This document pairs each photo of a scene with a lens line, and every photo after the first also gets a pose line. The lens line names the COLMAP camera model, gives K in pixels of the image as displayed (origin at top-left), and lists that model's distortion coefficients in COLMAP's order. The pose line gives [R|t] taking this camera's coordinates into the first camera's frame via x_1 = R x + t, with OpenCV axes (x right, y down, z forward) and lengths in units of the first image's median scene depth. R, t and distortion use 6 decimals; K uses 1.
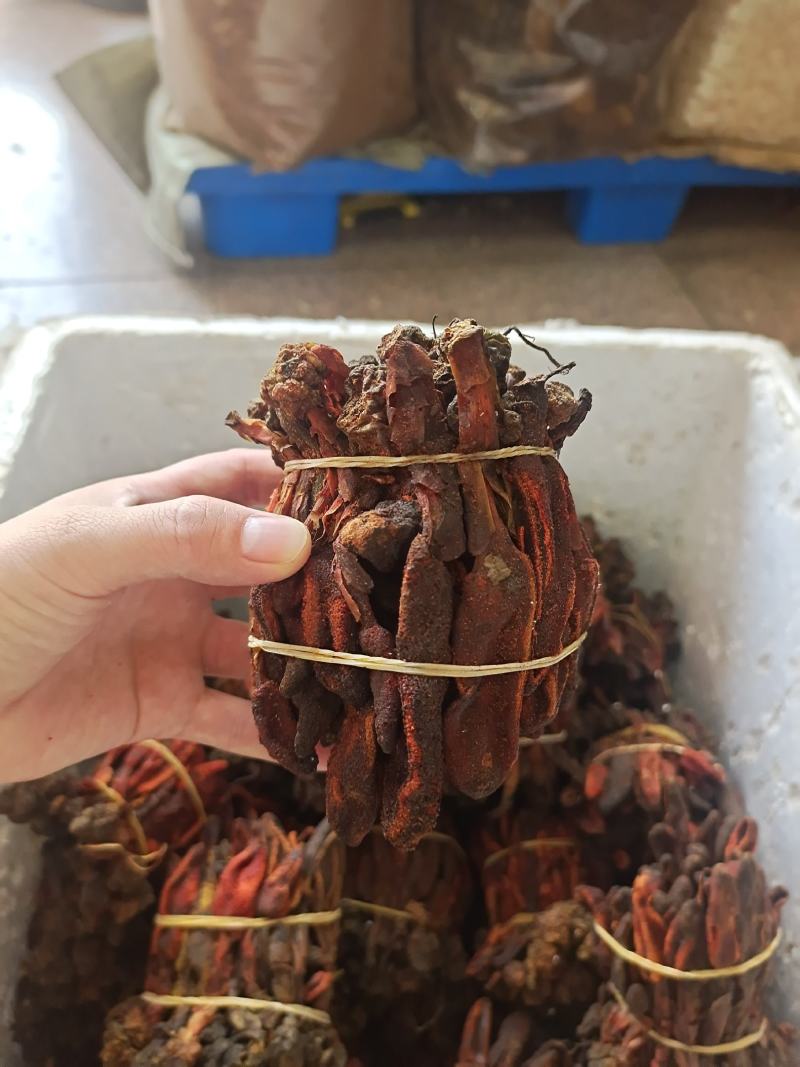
lens RADIAL K [[854.2, 0, 387.5], [0, 854.2, 534.5], [0, 0, 1]] dist [0.010038, -0.009264]
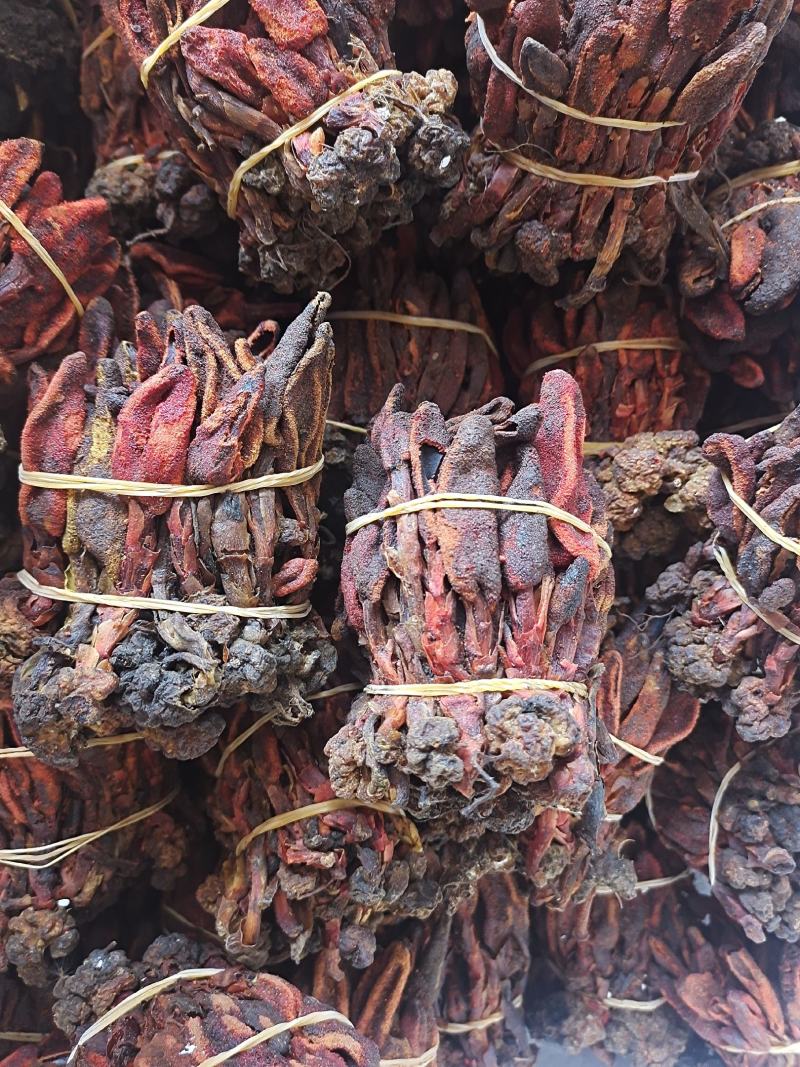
lens RADIAL K [[826.3, 0, 389.1], [0, 826.3, 522.0], [0, 0, 1]] dist [0.025446, -0.039597]
pose [[0.997338, 0.004549, 0.072772, -0.052040], [-0.048032, 0.791881, 0.608784, 0.106458], [-0.054857, -0.610659, 0.789991, 0.491438]]
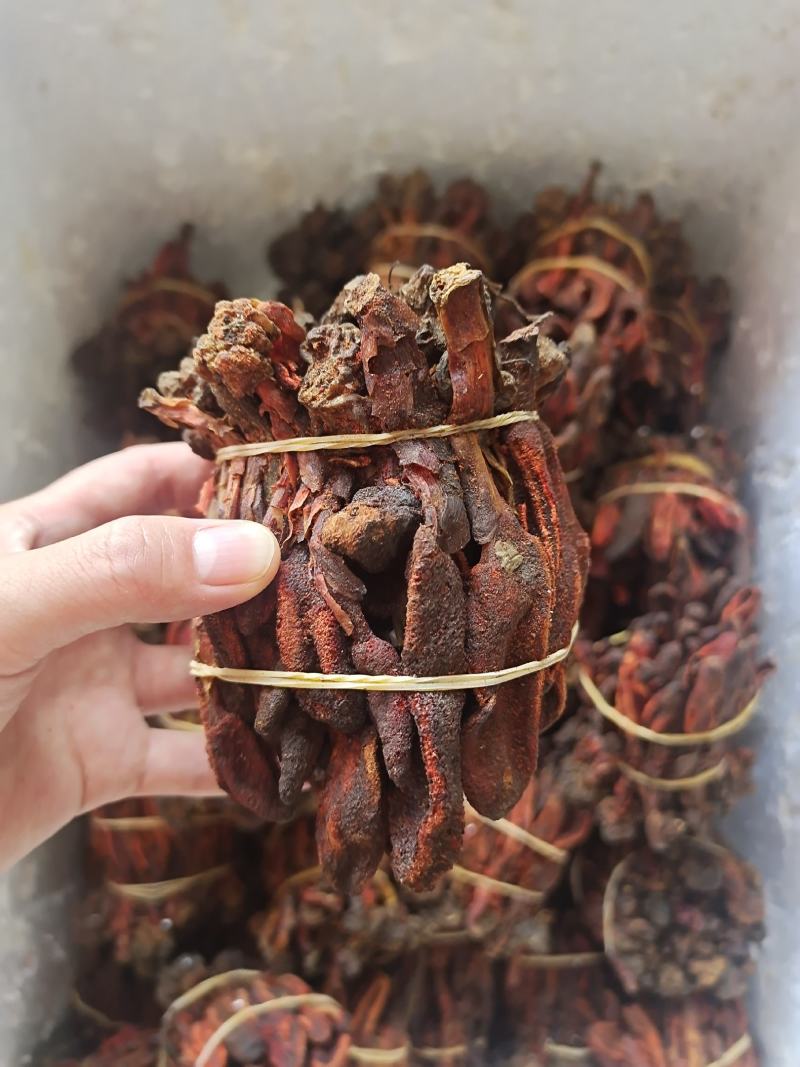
lens RADIAL K [[826.3, 0, 395.0], [0, 826.3, 538.8], [0, 0, 1]] dist [0.025446, -0.039597]
pose [[0.999059, 0.034411, -0.026397, 0.035820], [-0.016446, 0.863779, 0.503603, -0.183305], [0.040131, -0.502695, 0.863532, 0.198106]]
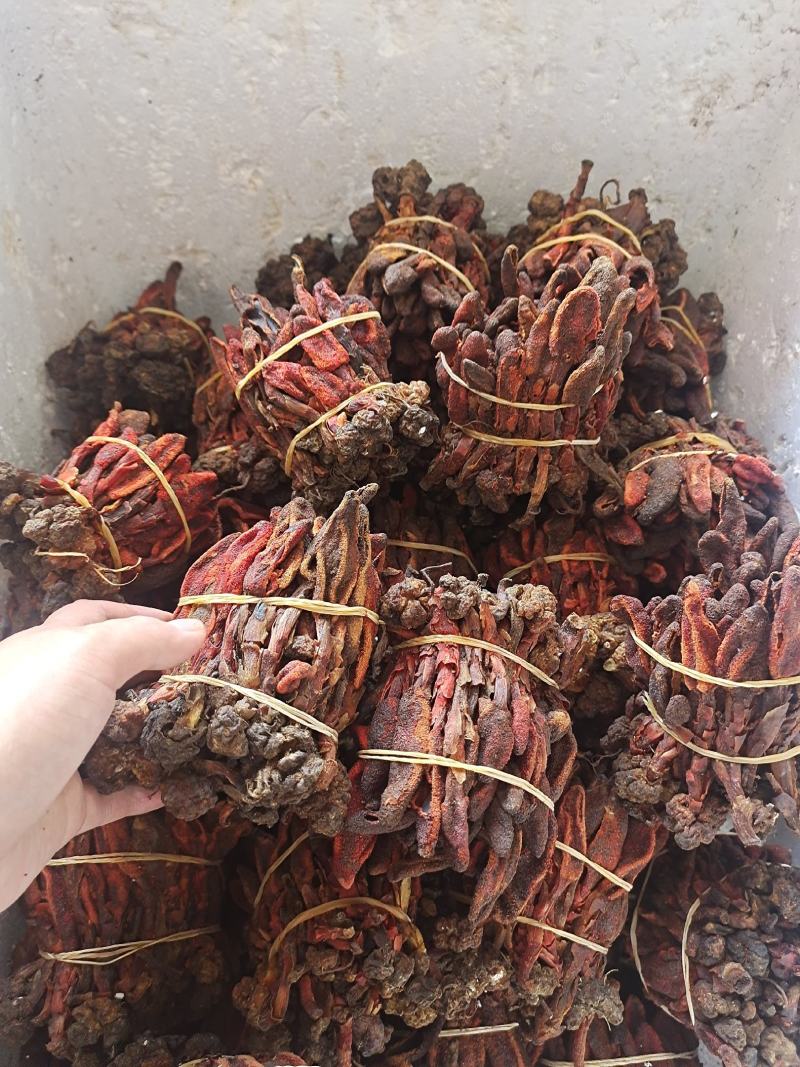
lens RADIAL K [[826.3, 0, 392.9], [0, 826.3, 525.7], [0, 0, 1]] dist [0.025446, -0.039597]
pose [[0.999870, 0.008682, 0.013612, -0.017021], [-0.011854, 0.967166, 0.253870, 0.126871], [-0.010961, -0.253999, 0.967142, 0.195246]]
